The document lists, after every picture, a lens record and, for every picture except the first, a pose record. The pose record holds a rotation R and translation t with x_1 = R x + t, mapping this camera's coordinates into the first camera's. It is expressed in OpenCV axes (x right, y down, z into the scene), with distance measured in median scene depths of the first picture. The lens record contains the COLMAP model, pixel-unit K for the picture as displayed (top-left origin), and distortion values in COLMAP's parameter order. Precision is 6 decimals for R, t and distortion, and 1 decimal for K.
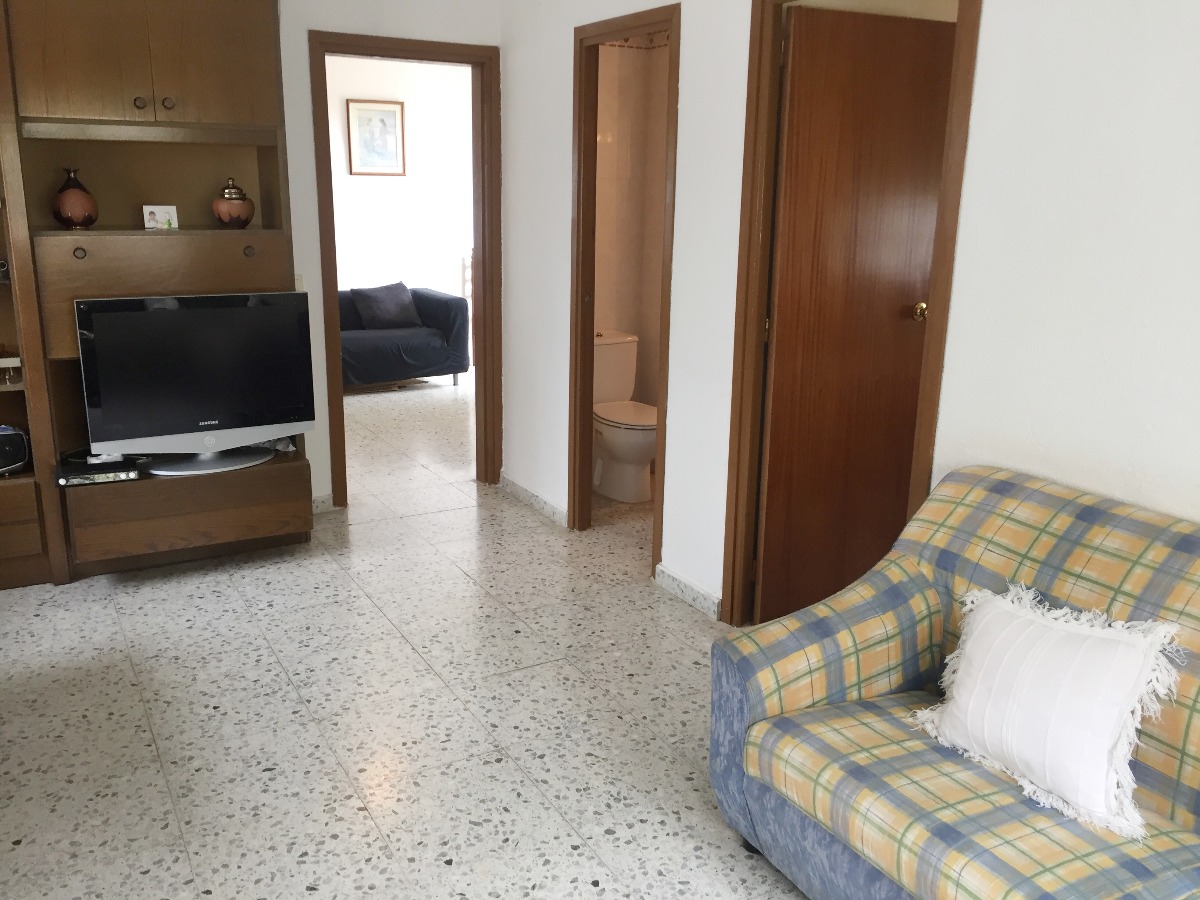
lens RADIAL K [[1023.1, 0, 600.0], [0, 1023.1, 450.0], [0, 0, 1]] dist [0.080472, -0.074610]
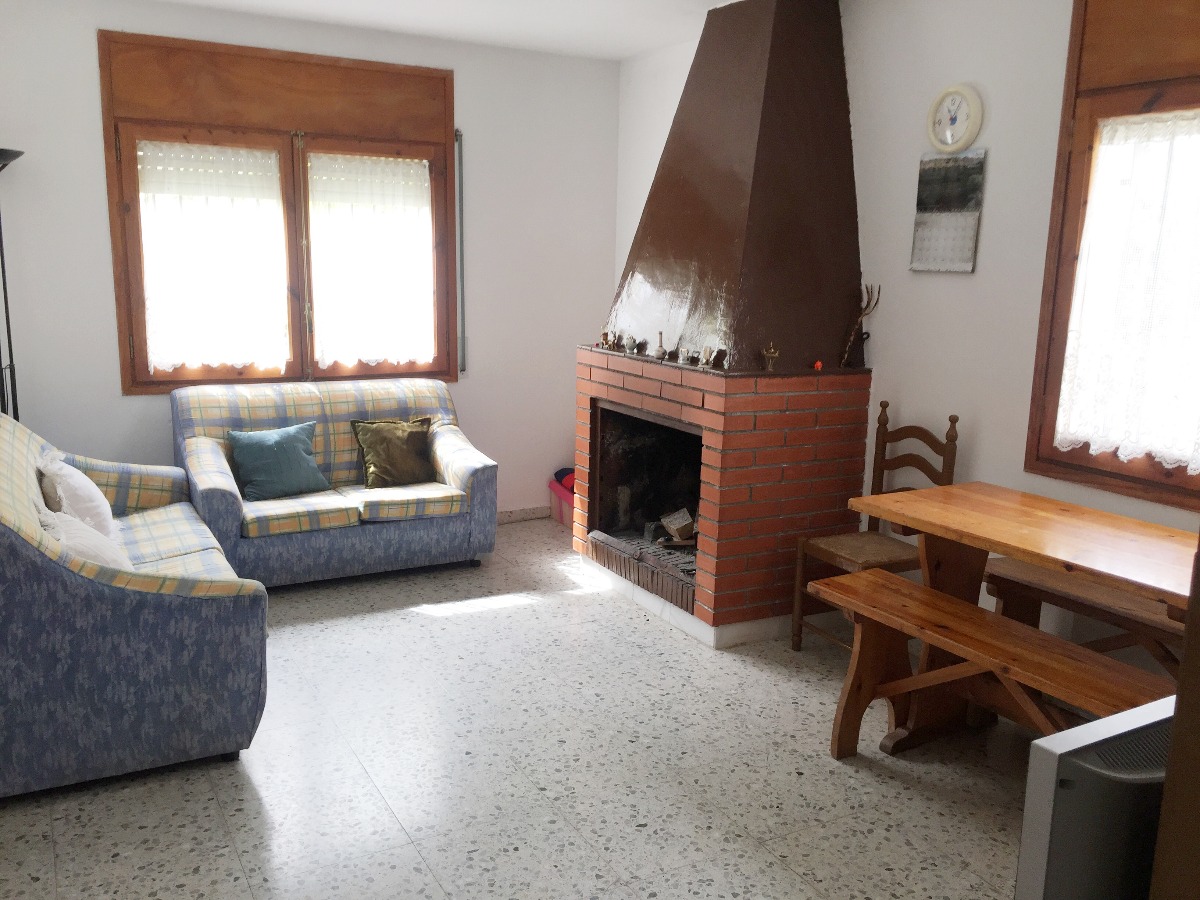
lens RADIAL K [[1023.1, 0, 600.0], [0, 1023.1, 450.0], [0, 0, 1]] dist [0.080472, -0.074610]
pose [[-0.999482, -0.031762, 0.005102, -0.272659], [-0.026424, 0.901049, 0.432911, -0.478628], [-0.018347, 0.432552, -0.901422, 1.779756]]
